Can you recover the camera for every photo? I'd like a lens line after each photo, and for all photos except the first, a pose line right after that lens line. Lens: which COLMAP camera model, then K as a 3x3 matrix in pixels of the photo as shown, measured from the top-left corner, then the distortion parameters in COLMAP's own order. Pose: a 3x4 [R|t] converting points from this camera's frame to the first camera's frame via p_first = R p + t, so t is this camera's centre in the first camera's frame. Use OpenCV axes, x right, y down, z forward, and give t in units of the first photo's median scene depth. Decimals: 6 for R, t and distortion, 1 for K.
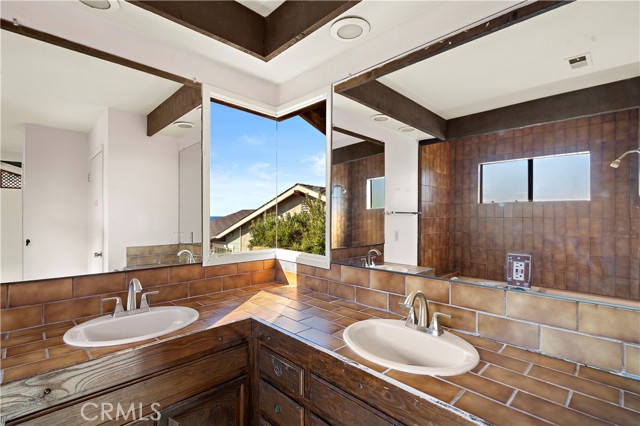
lens RADIAL K [[297.2, 0, 318.1], [0, 297.2, 216.7], [0, 0, 1]] dist [0.002084, -0.001271]
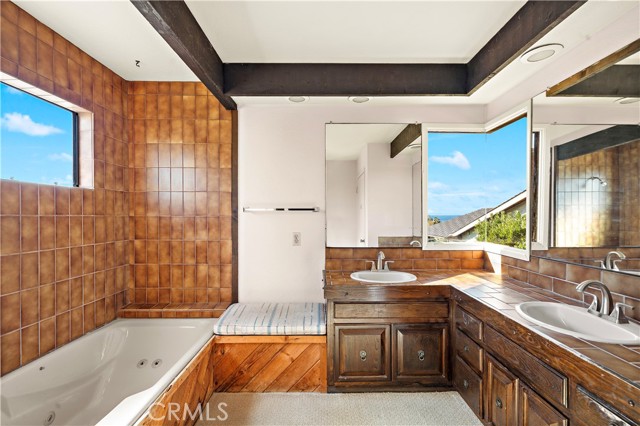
lens RADIAL K [[280.2, 0, 320.6], [0, 280.2, 217.3], [0, 0, 1]] dist [0.004692, 0.000024]
pose [[0.711229, -0.000940, -0.702960, 0.226959], [0.005792, 0.999973, 0.004524, -0.001554], [0.702937, -0.007289, 0.711215, -0.330024]]
